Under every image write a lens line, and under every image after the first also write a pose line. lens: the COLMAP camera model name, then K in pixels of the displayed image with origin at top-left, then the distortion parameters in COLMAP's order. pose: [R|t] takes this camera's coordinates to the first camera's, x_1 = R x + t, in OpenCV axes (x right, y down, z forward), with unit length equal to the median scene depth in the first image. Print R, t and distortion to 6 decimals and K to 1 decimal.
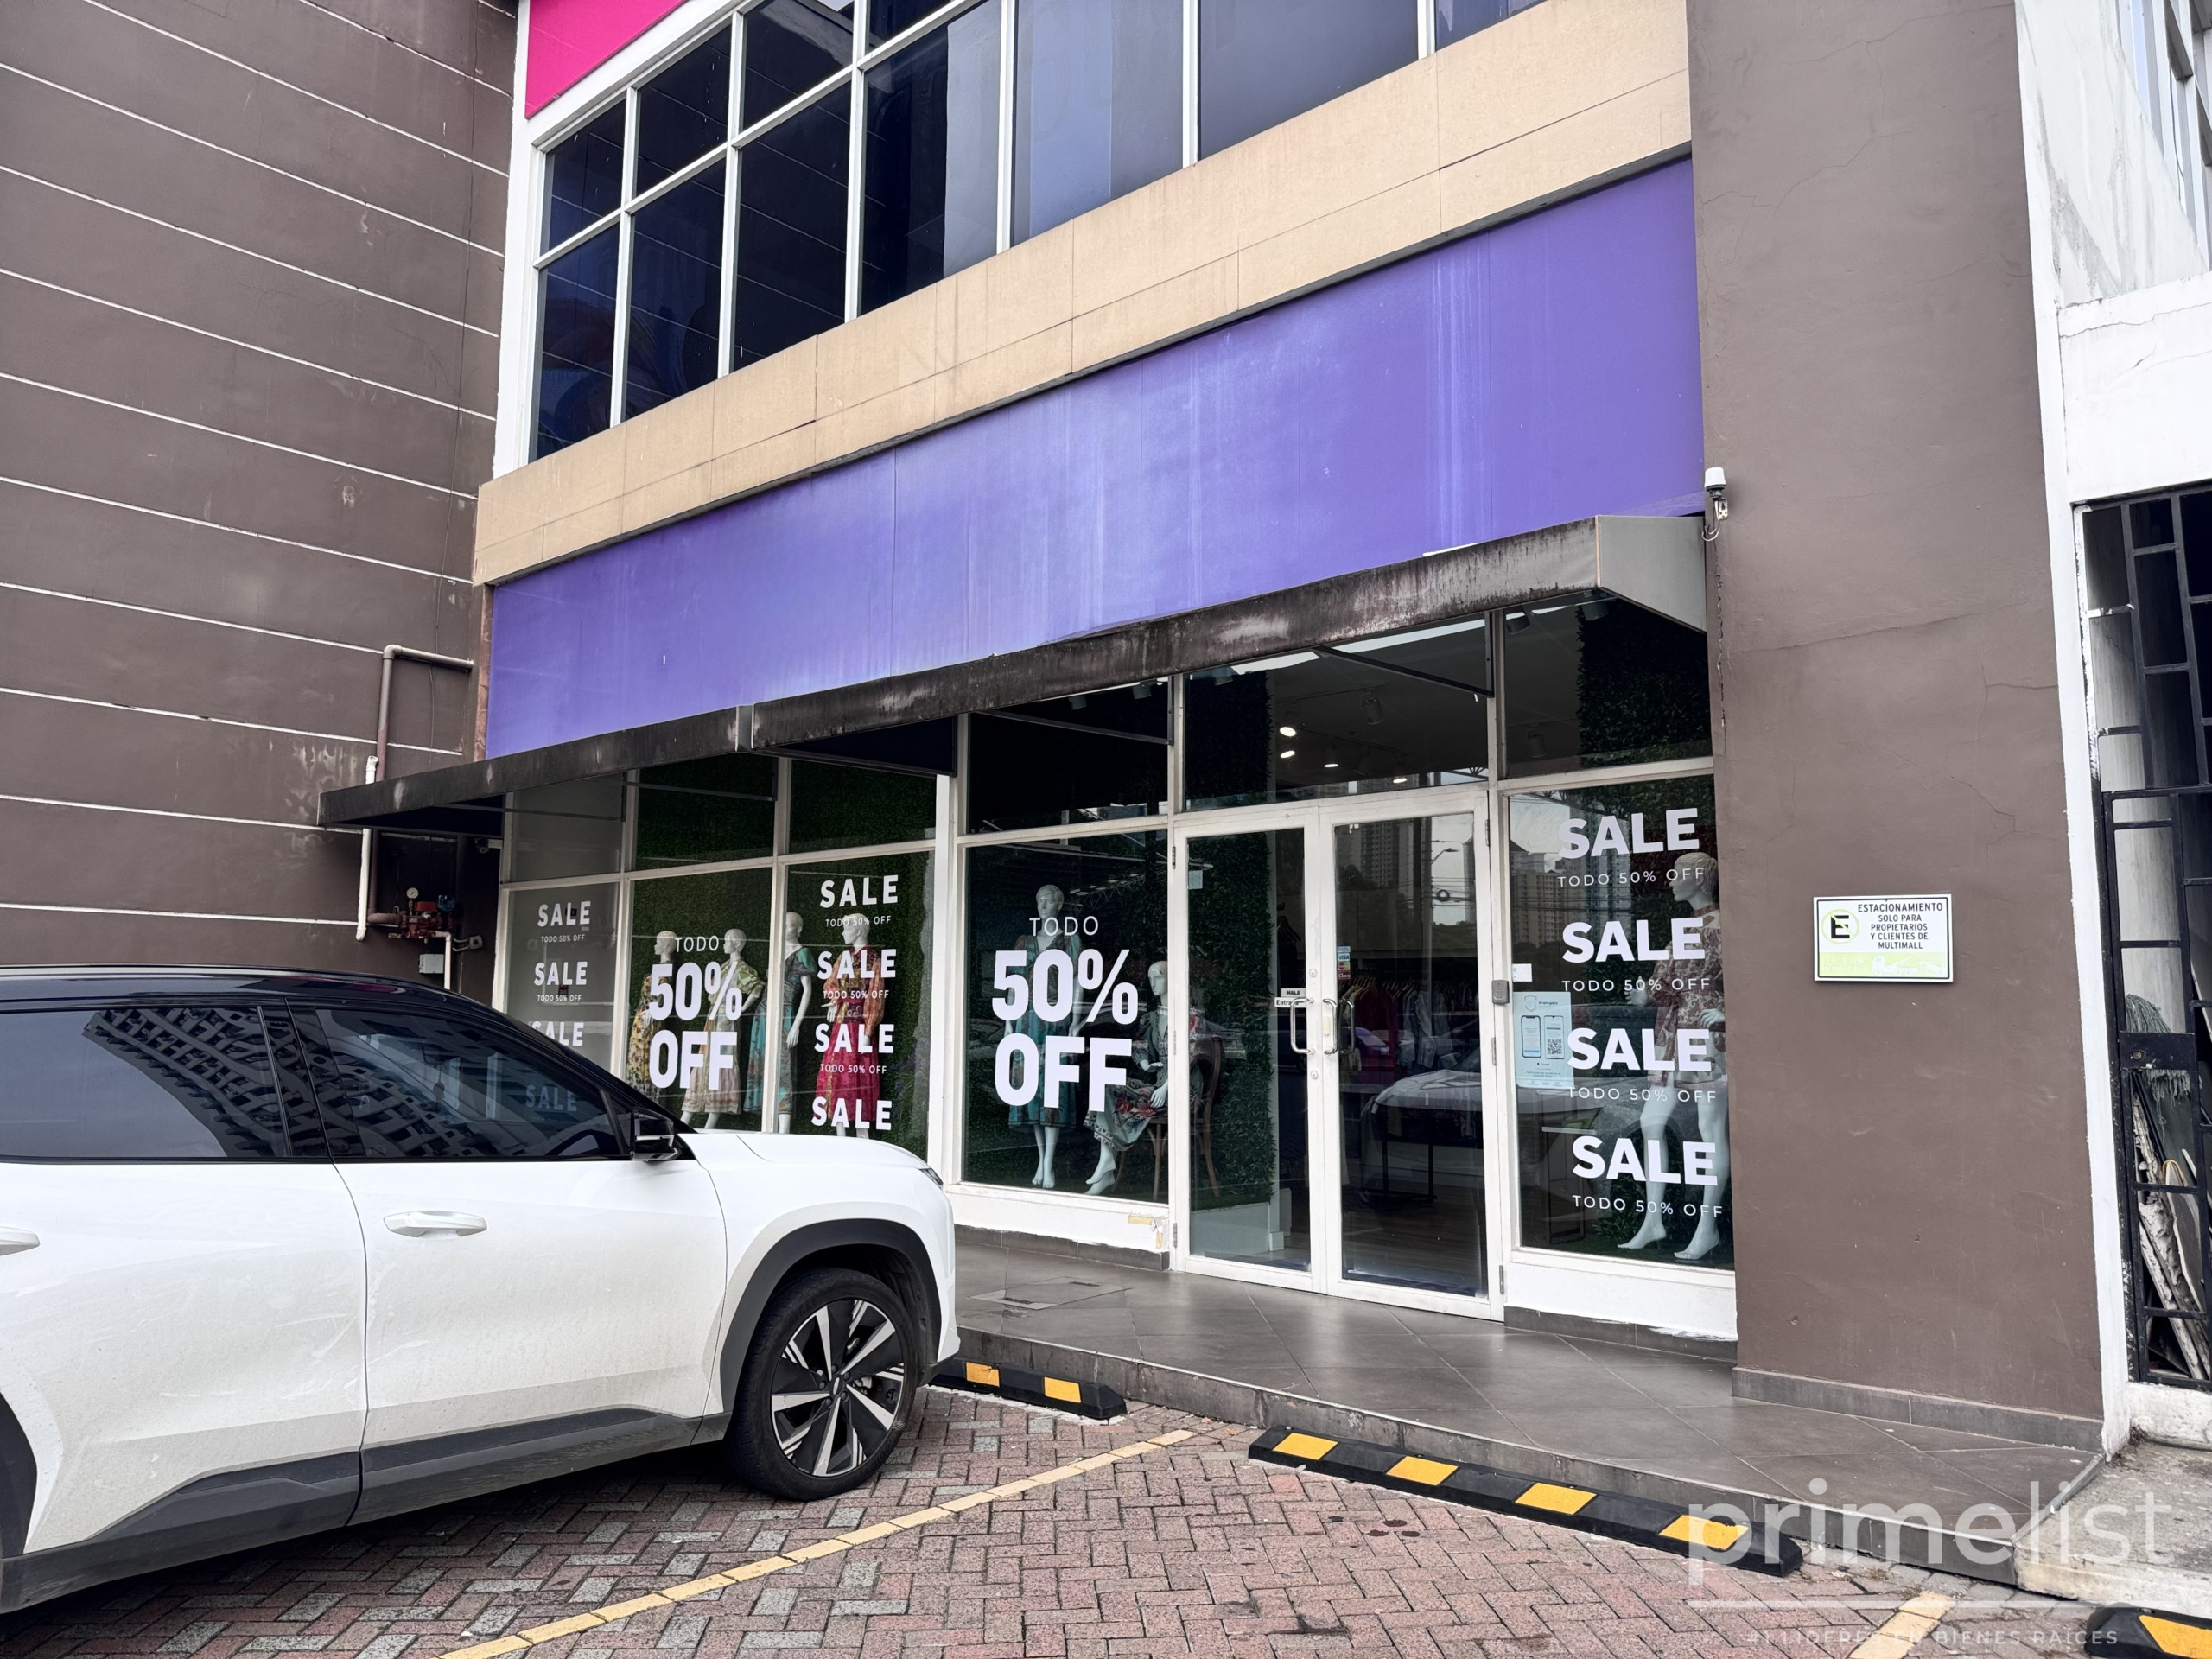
lens RADIAL K [[1559.3, 0, 1114.7], [0, 1559.3, 840.2], [0, 0, 1]] dist [0.102396, -0.130185]
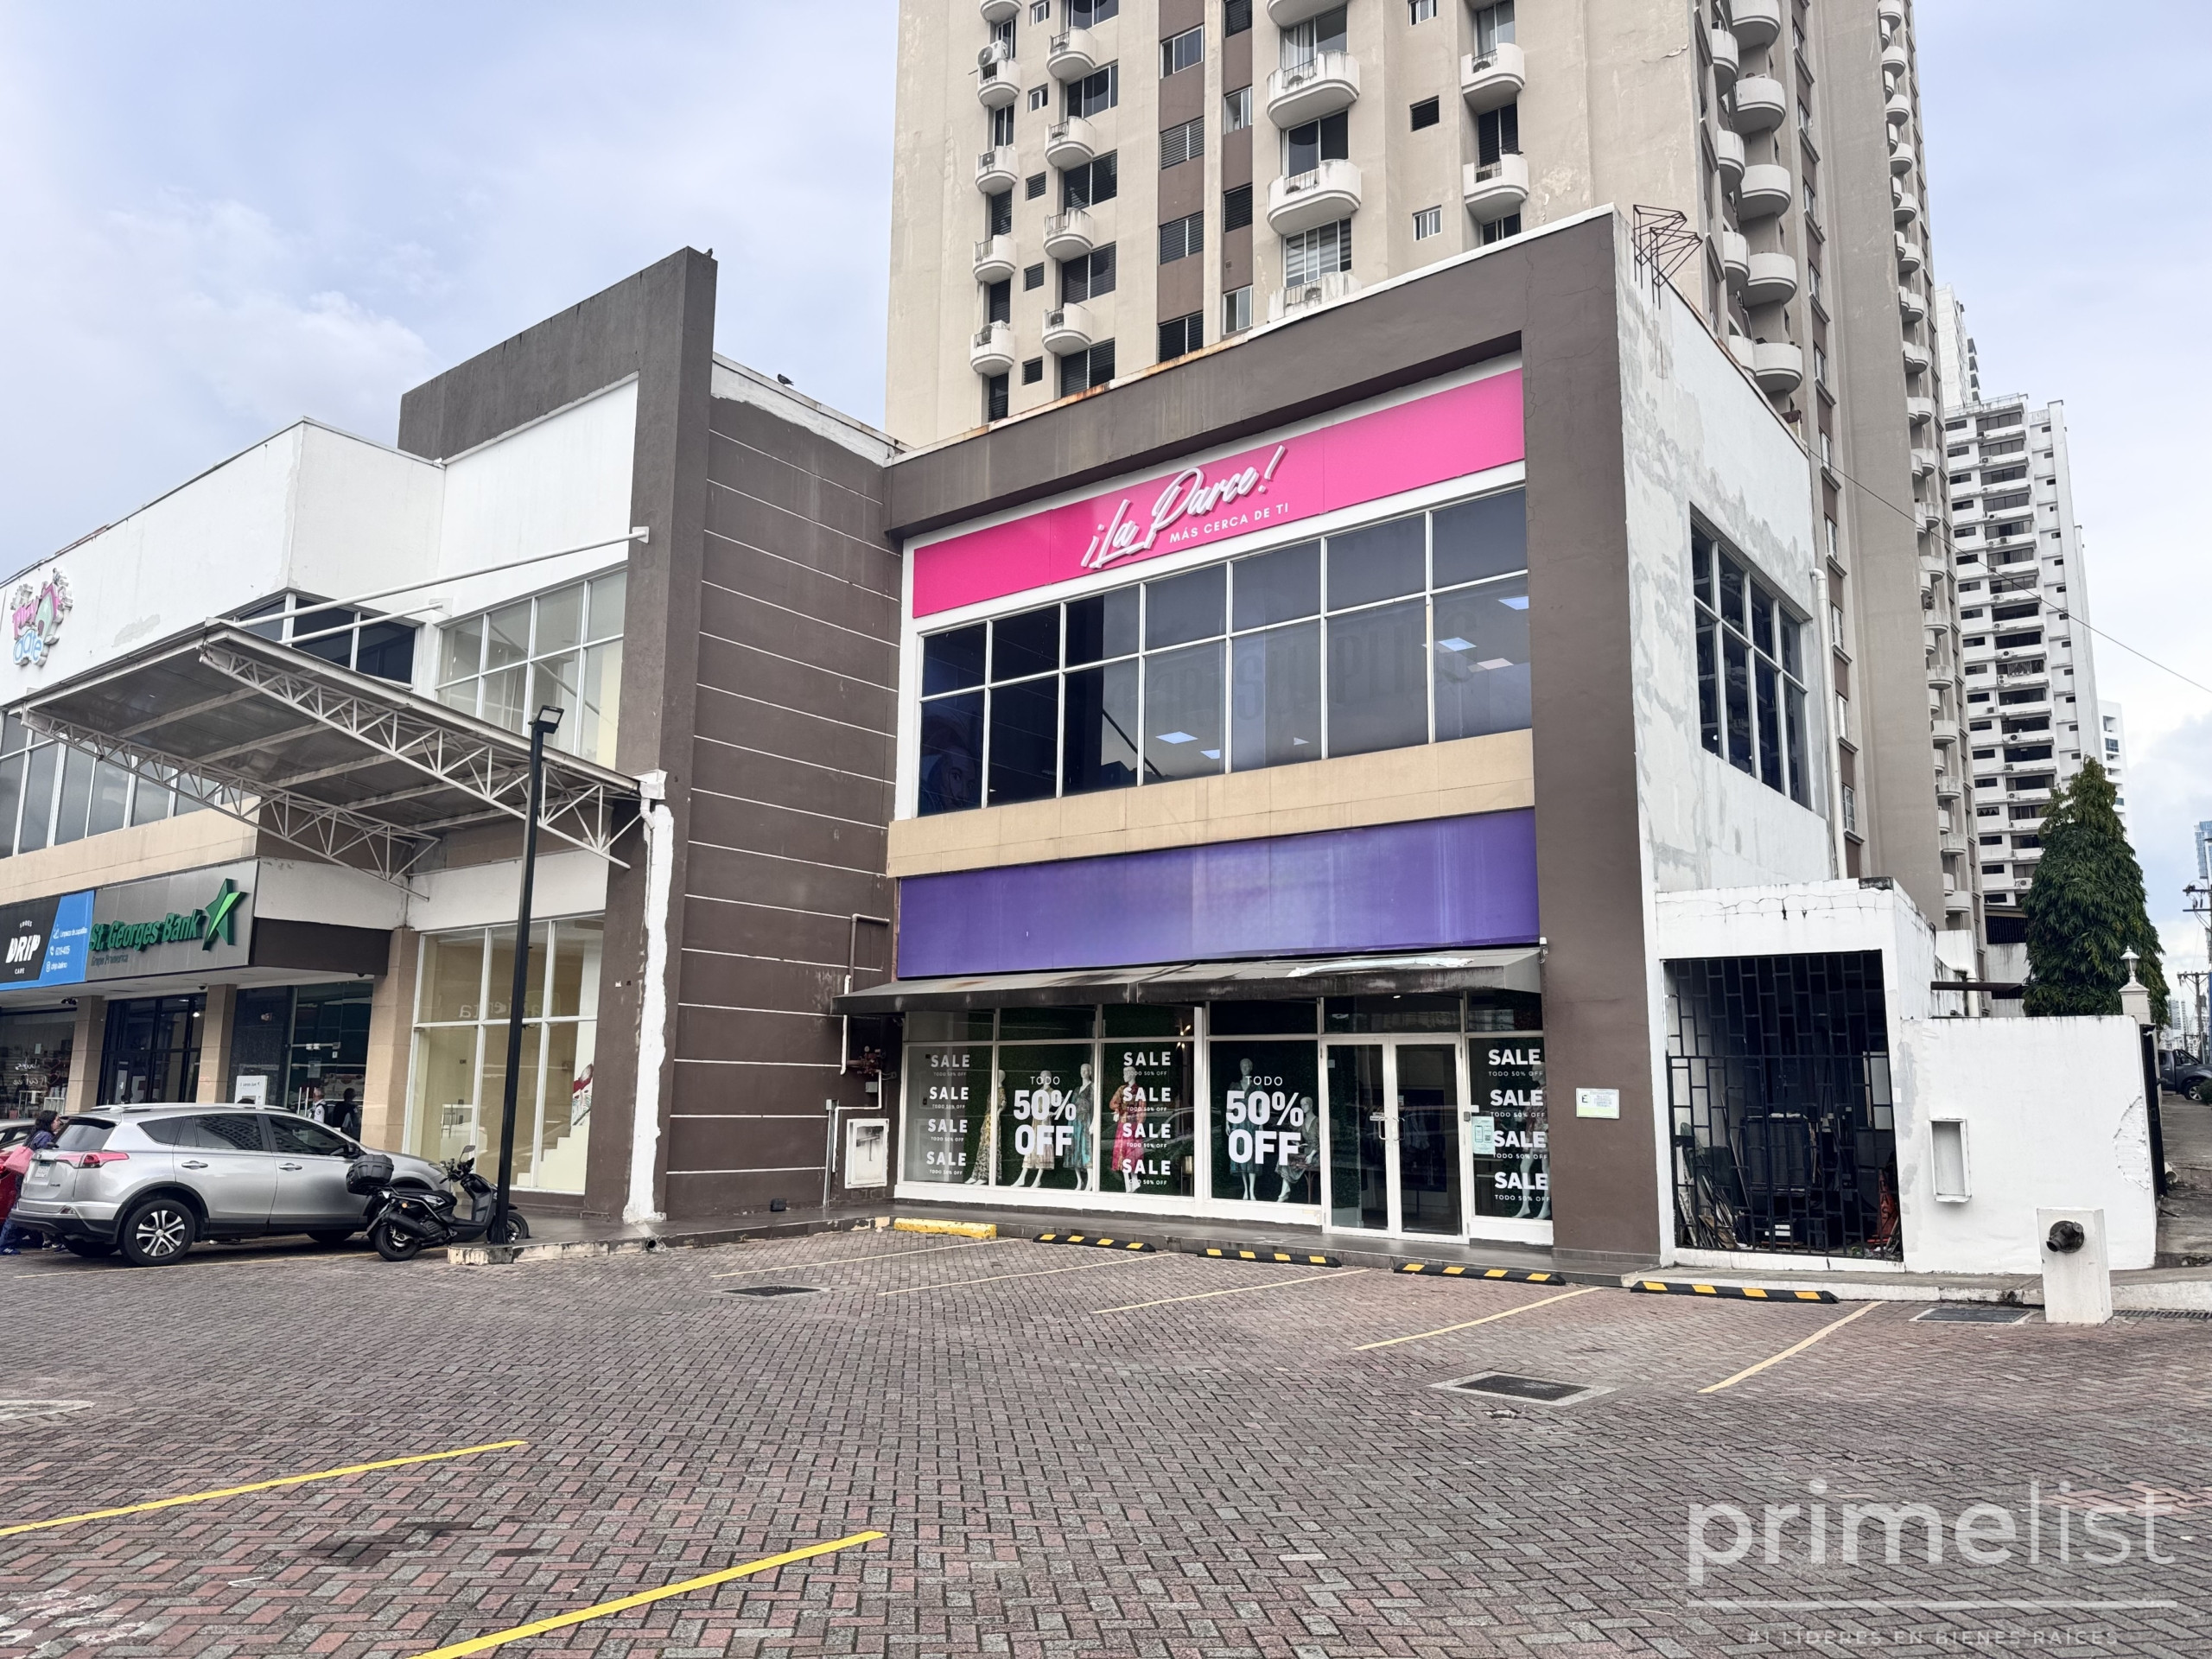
lens RADIAL K [[1539.8, 0, 1094.0], [0, 1539.8, 836.4], [0, 0, 1]] dist [0.083889, -0.001129]
pose [[0.998096, 0.017341, 0.059184, -0.441606], [-0.013753, 0.998073, -0.060508, -0.167912], [-0.060119, 0.059579, 0.996412, -1.289286]]
